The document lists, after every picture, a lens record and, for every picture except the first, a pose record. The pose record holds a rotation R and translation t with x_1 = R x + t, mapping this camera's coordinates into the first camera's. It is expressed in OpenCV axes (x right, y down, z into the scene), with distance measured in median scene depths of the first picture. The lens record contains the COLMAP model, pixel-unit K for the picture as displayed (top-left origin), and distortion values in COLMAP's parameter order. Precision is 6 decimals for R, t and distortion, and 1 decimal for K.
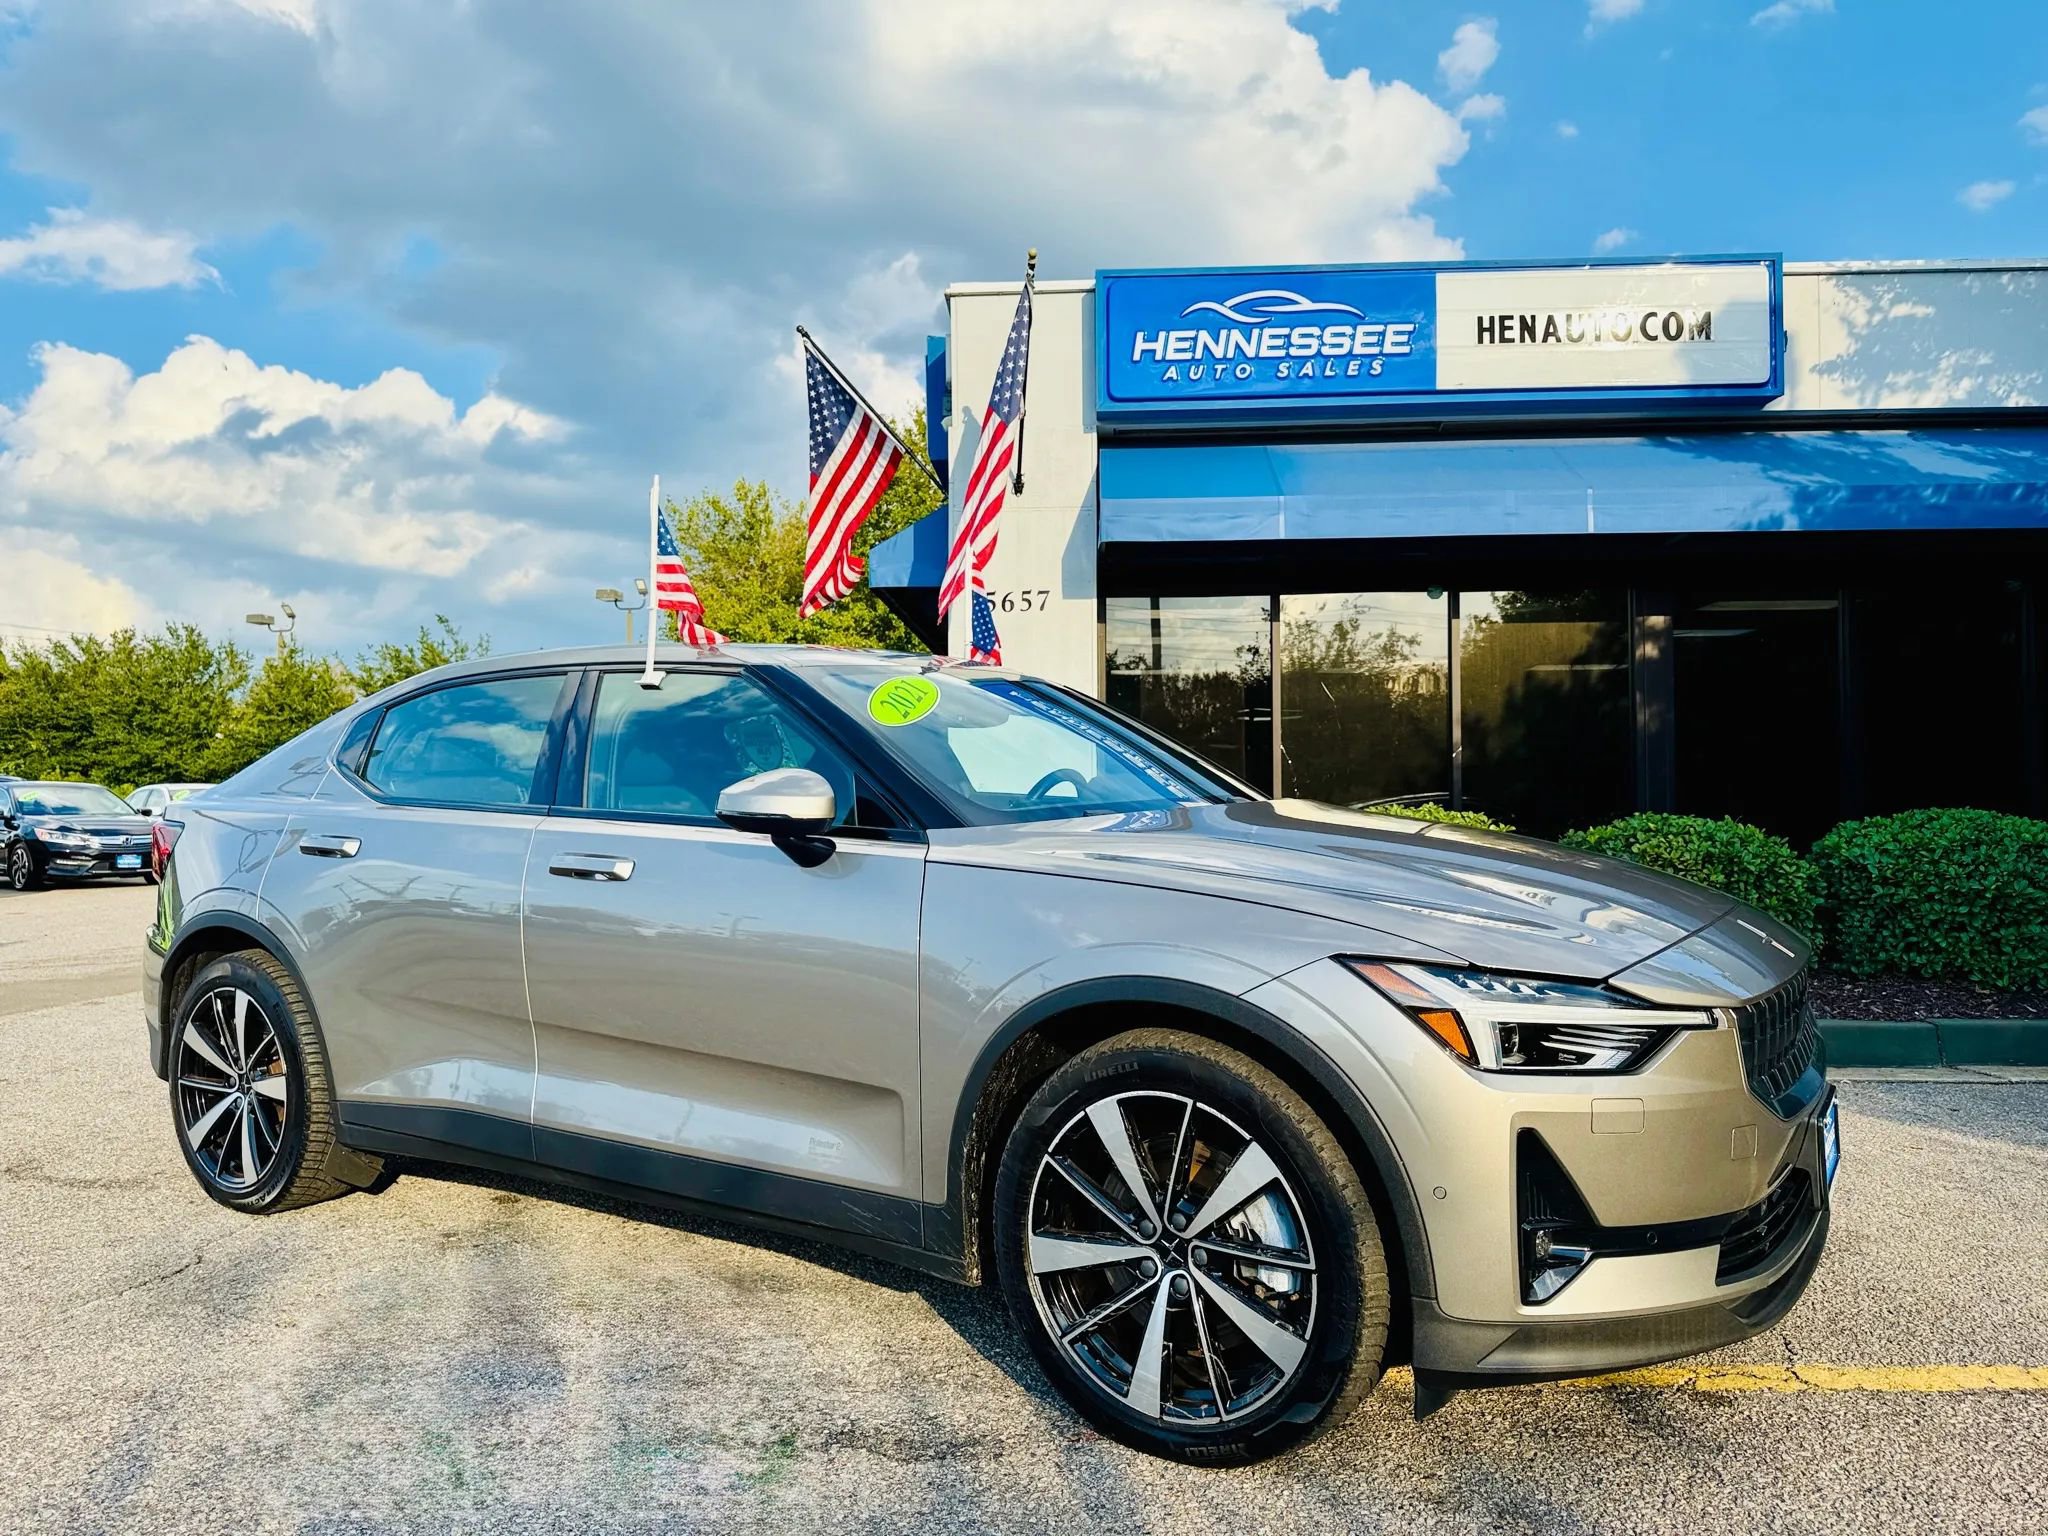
lens RADIAL K [[1447.3, 0, 1020.9], [0, 1447.3, 761.8], [0, 0, 1]] dist [-0.001970, -0.001169]
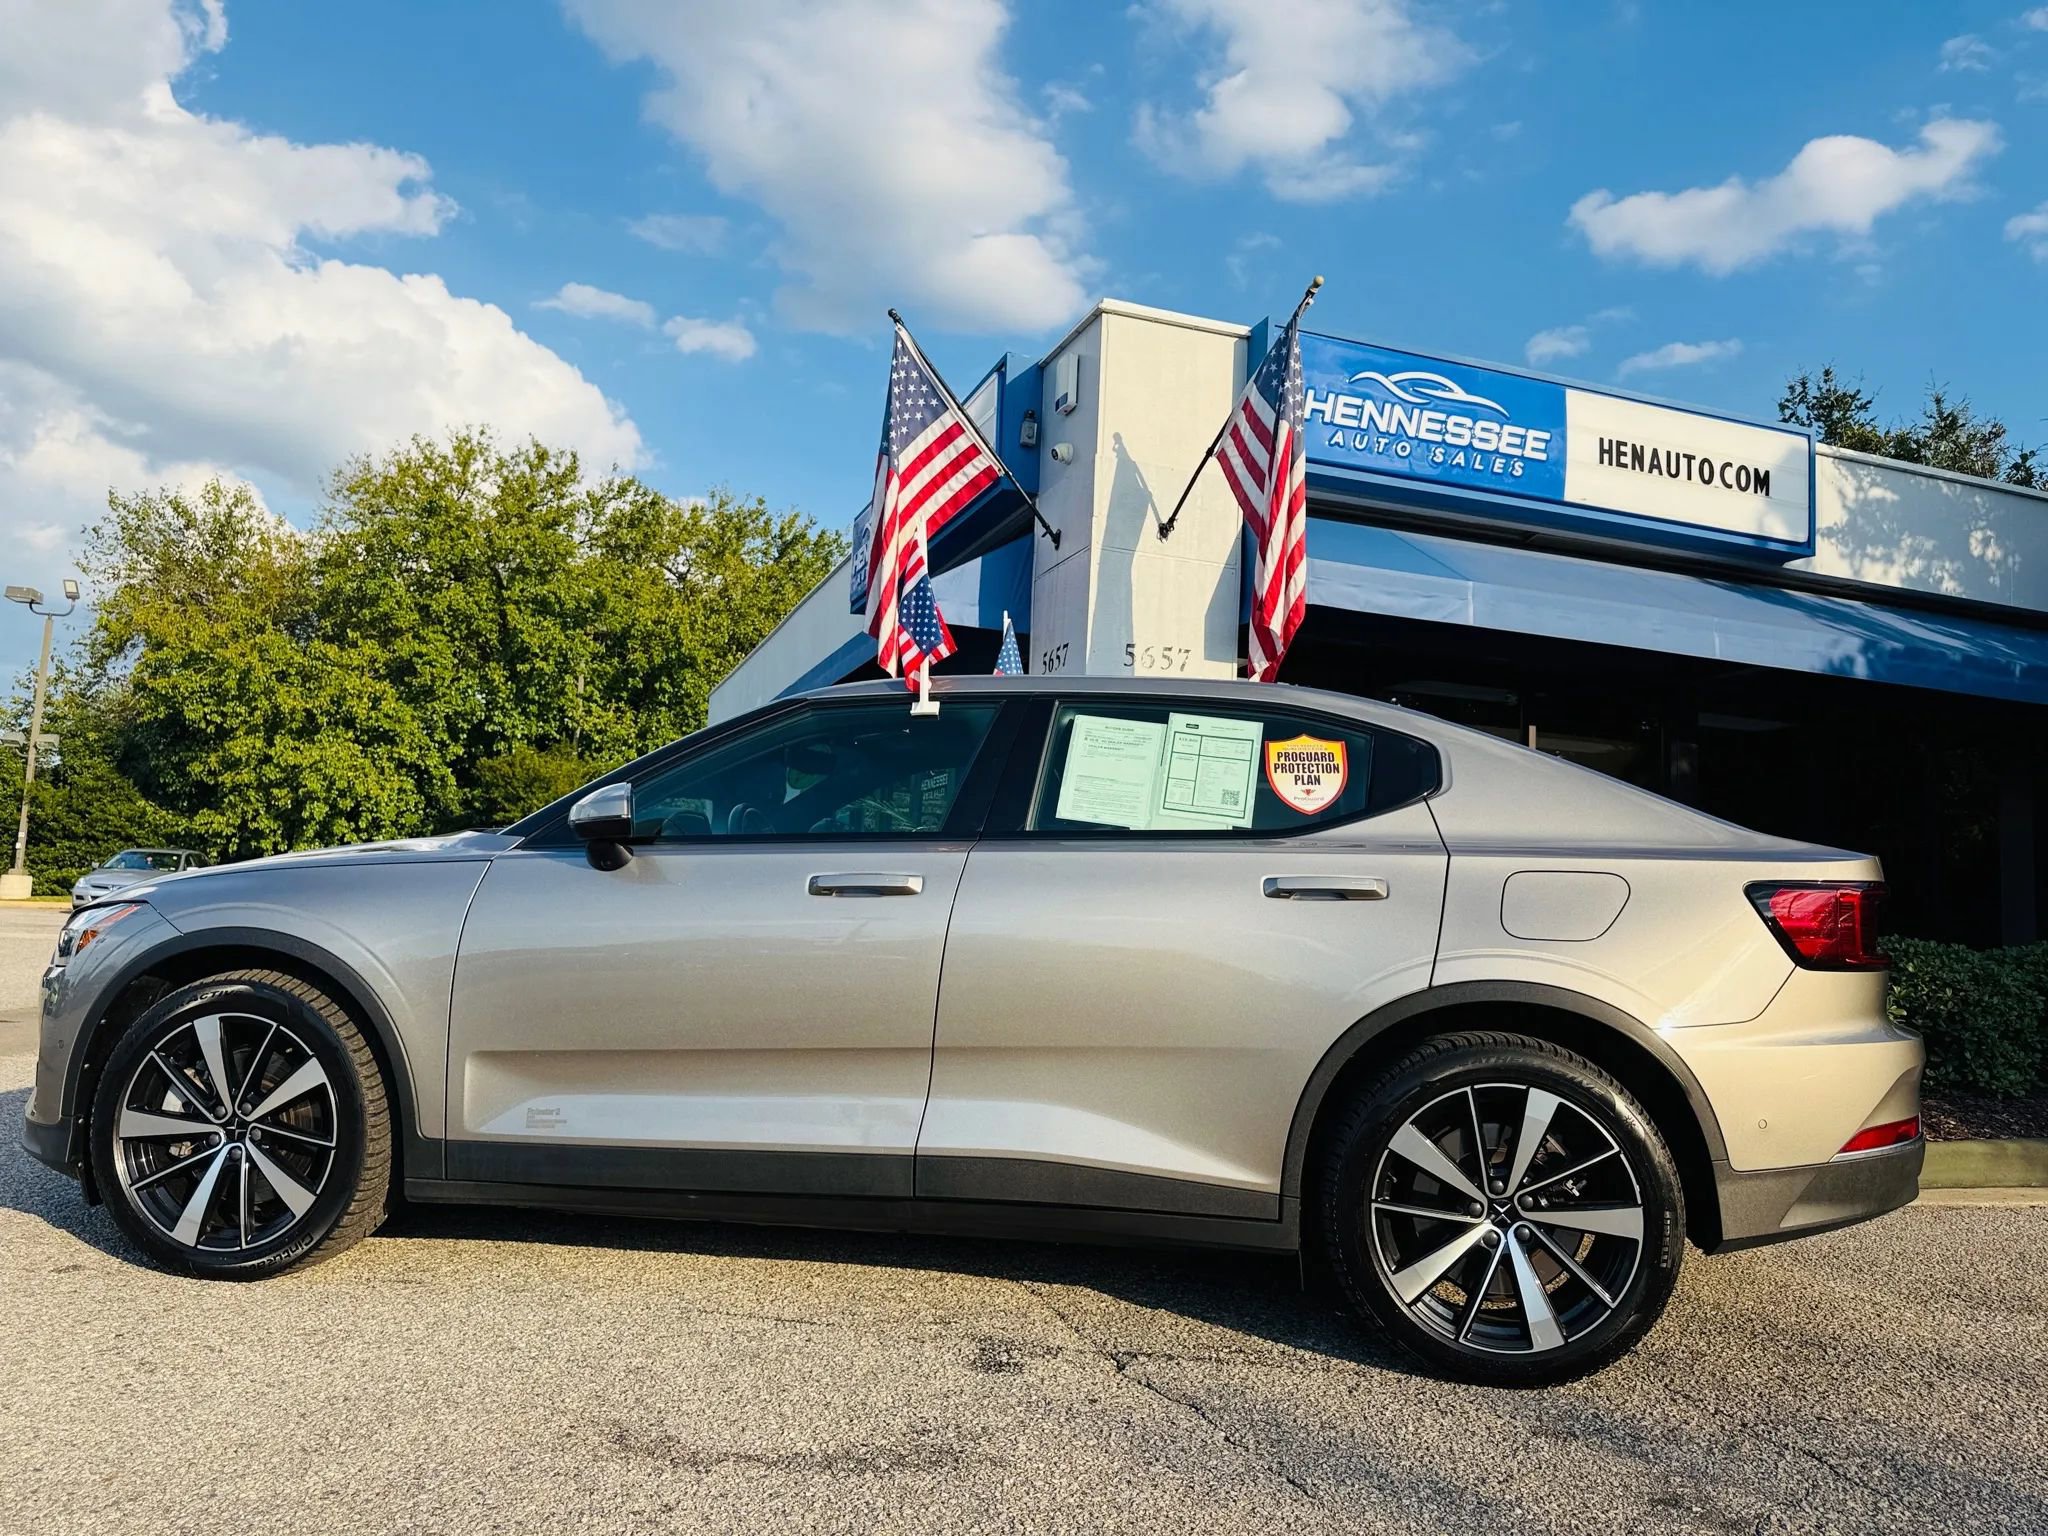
lens RADIAL K [[1420.7, 0, 1033.8], [0, 1420.7, 765.9], [0, 0, 1]] dist [0.084109, -0.134156]
pose [[0.911398, 0.091470, 0.401232, -0.435146], [-0.065751, 0.994827, -0.077441, 0.029613], [-0.406239, 0.044198, 0.912697, 0.239794]]
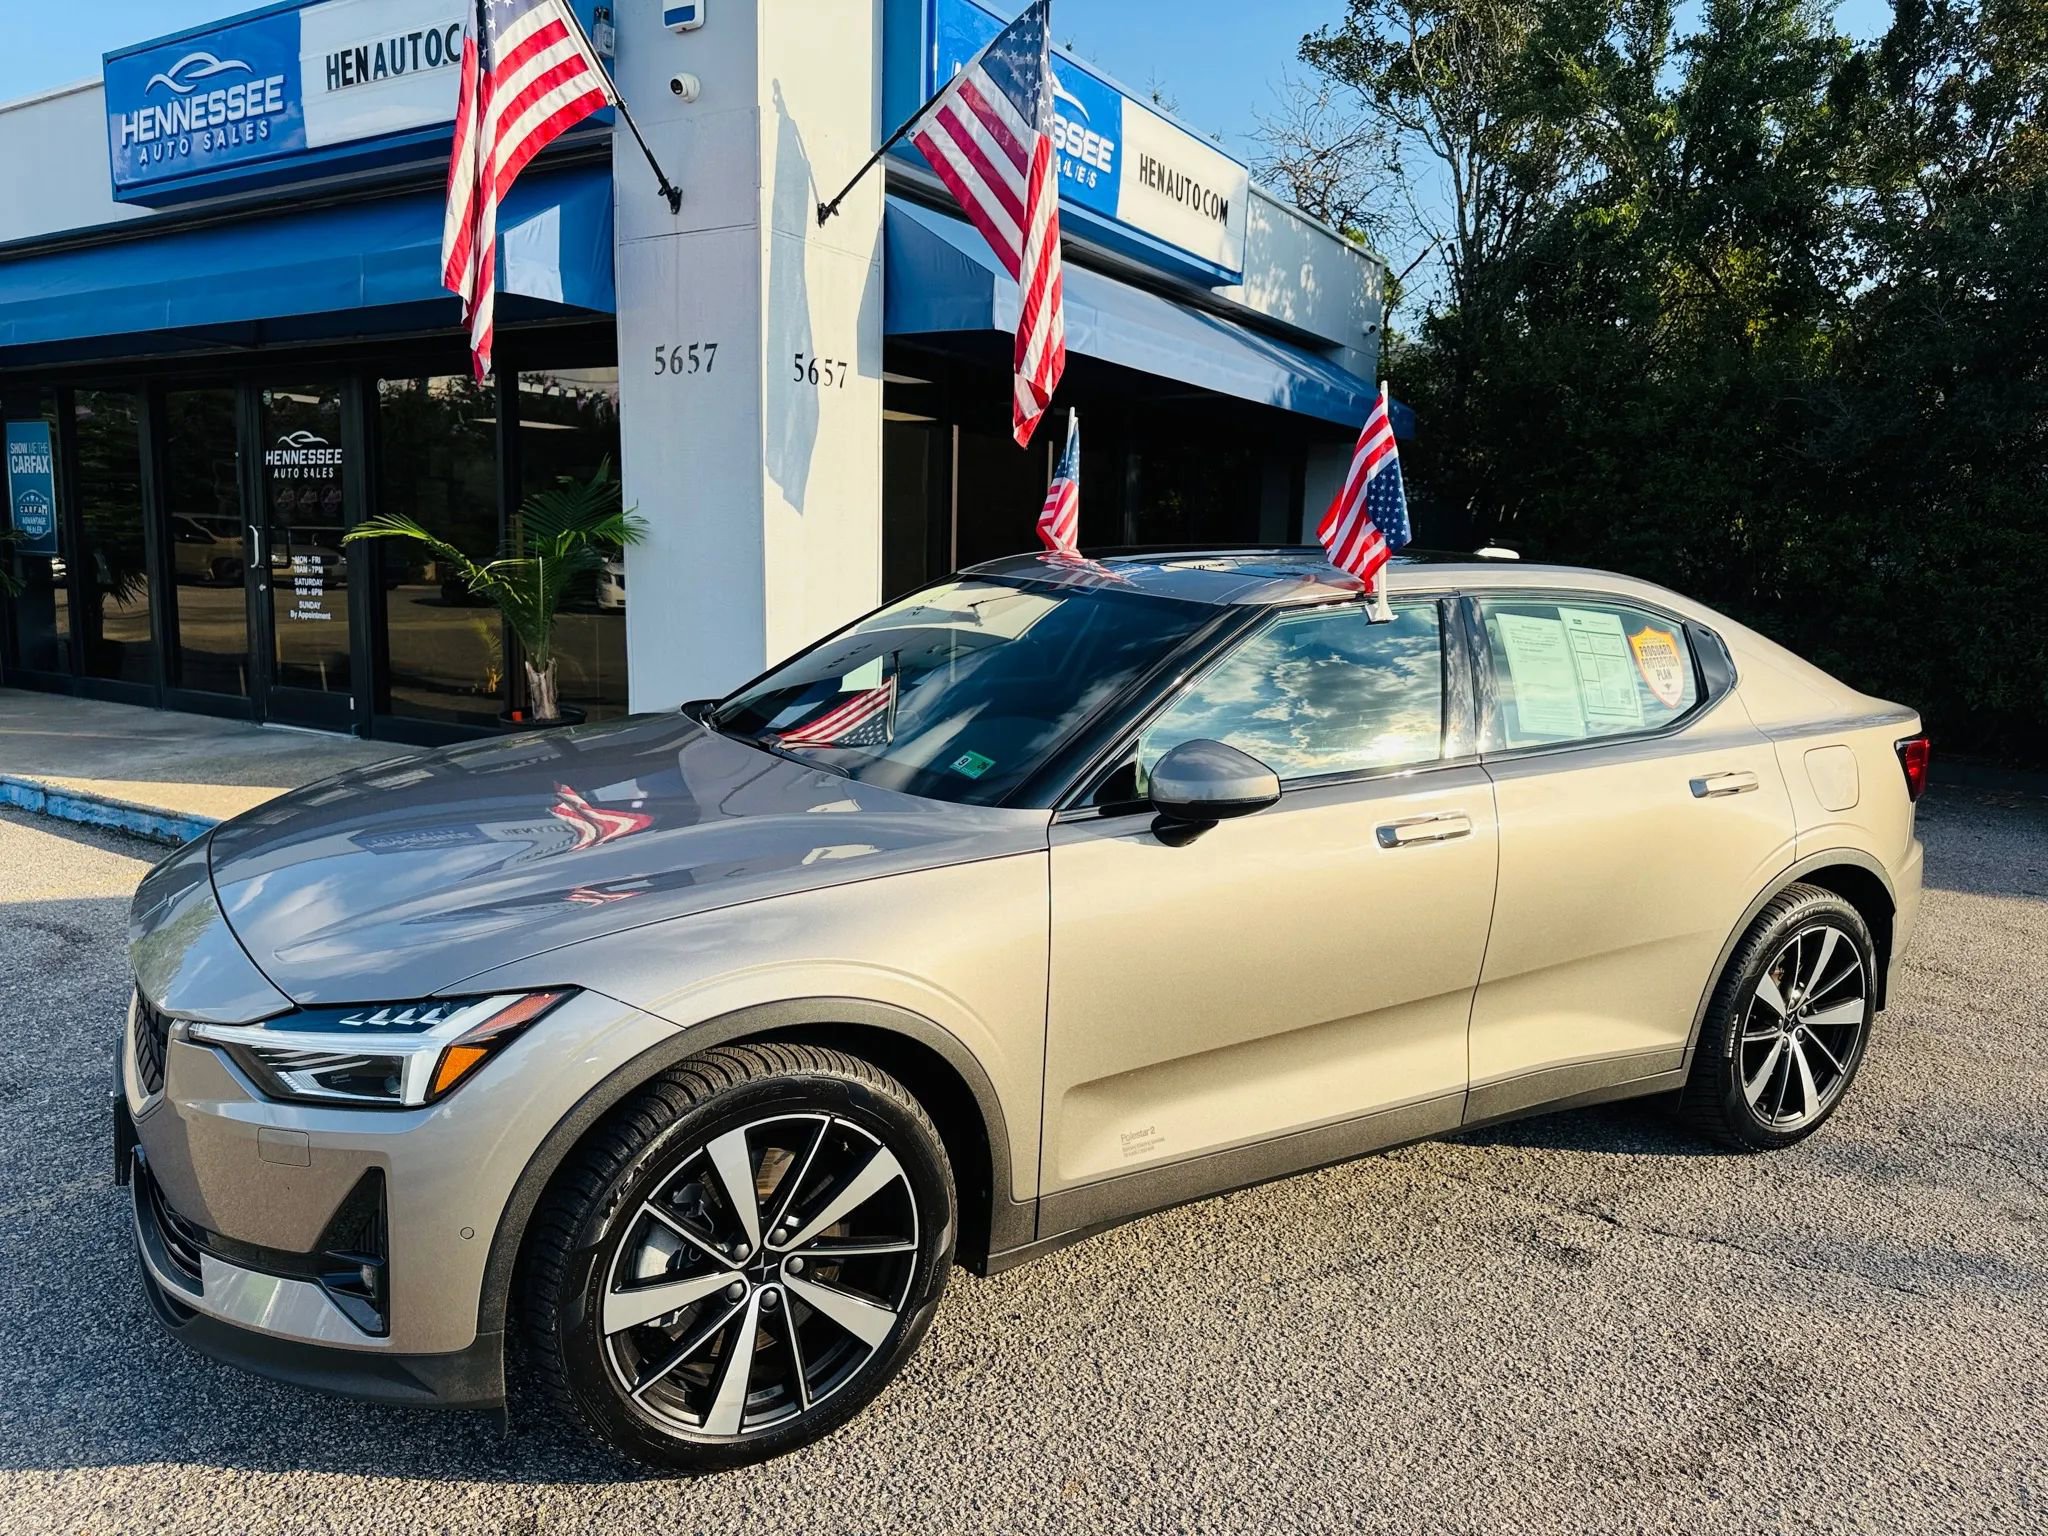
lens RADIAL K [[1441.5, 0, 996.8], [0, 1441.5, 770.2], [0, 0, 1]] dist [0.035382, -0.053296]
pose [[0.475784, -0.113050, 0.872267, -0.687519], [-0.063387, 0.984720, 0.162199, -0.032450], [-0.877275, -0.132461, 0.461348, 0.546472]]
